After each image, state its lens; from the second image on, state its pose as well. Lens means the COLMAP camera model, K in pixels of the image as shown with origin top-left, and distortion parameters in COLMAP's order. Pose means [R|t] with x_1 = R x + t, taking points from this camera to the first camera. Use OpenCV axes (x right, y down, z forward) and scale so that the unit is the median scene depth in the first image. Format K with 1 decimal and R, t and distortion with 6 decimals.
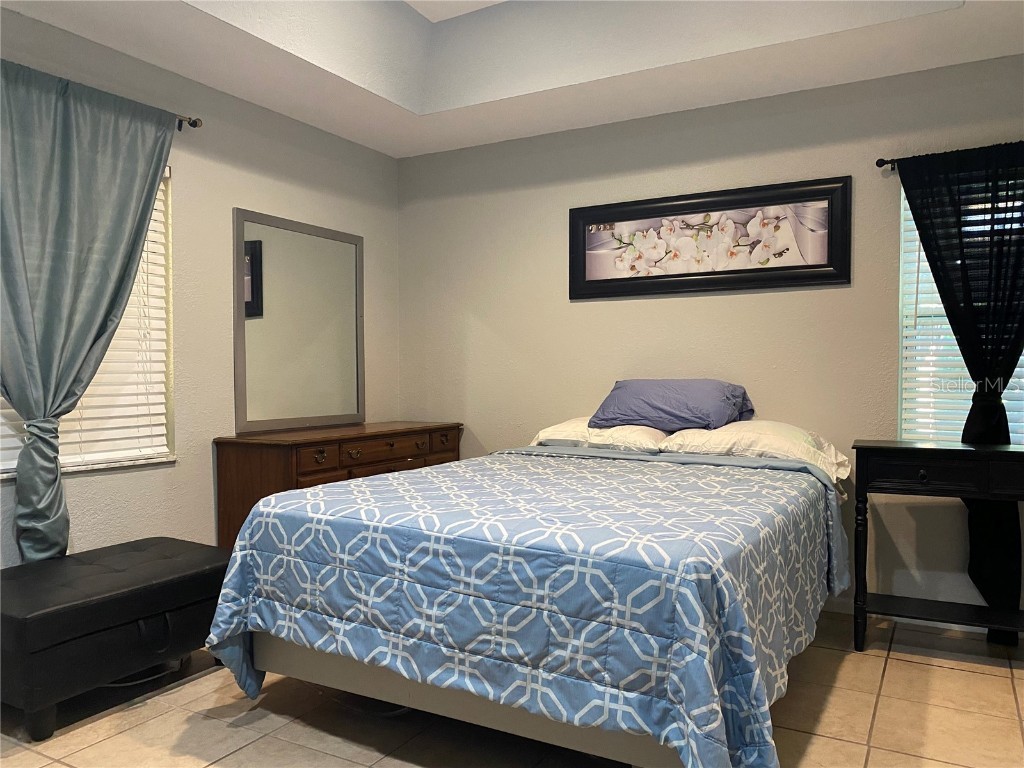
lens RADIAL K [[784.0, 0, 513.1], [0, 784.0, 387.9], [0, 0, 1]] dist [0.065038, -0.091847]
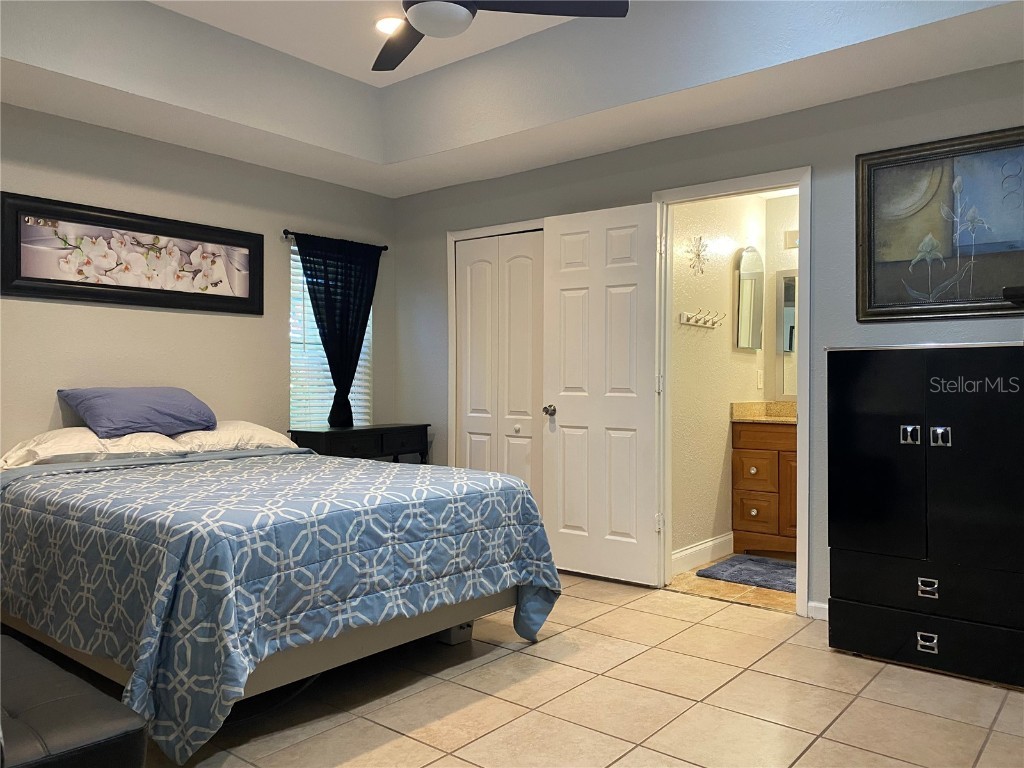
lens RADIAL K [[784.0, 0, 514.3], [0, 784.0, 380.8], [0, 0, 1]] dist [0.065038, -0.091847]
pose [[0.143332, 0.001276, 0.989674, -0.818738], [0.022291, 0.999741, -0.004517, -0.004312], [-0.989424, 0.022709, 0.143266, 0.378516]]
